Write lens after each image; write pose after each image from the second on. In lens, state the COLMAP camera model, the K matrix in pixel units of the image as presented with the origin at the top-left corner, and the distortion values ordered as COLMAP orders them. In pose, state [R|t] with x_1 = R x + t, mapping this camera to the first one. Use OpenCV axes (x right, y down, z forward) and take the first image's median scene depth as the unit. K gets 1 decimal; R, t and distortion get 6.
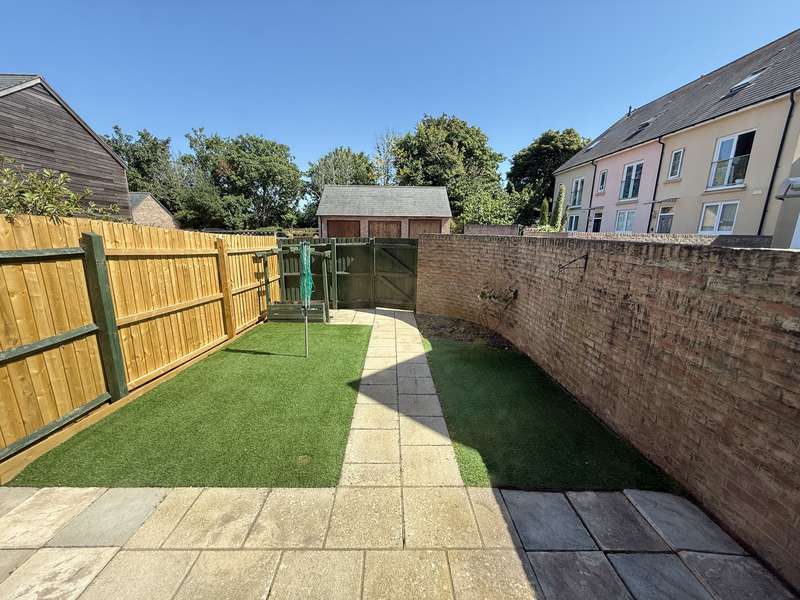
lens RADIAL K [[317.3, 0, 400.0], [0, 317.3, 300.0], [0, 0, 1]] dist [0.000192, 0.000003]
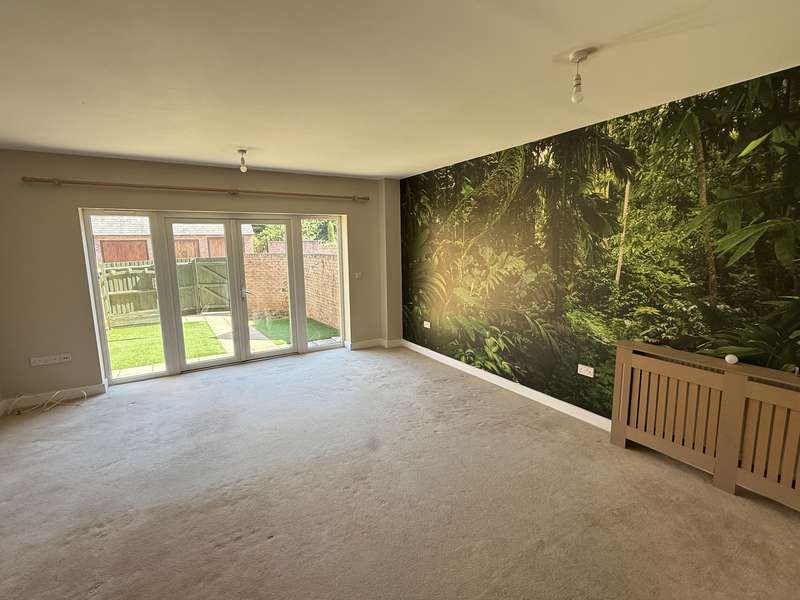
lens RADIAL K [[376.0, 0, 400.0], [0, 376.0, 300.0], [0, 0, 1]] dist [0.000031, -0.000043]
pose [[0.865073, -0.104365, 0.490669, -0.122771], [0.136960, 0.990095, -0.030873, 0.128814], [-0.482587, 0.093909, 0.870799, -0.690510]]
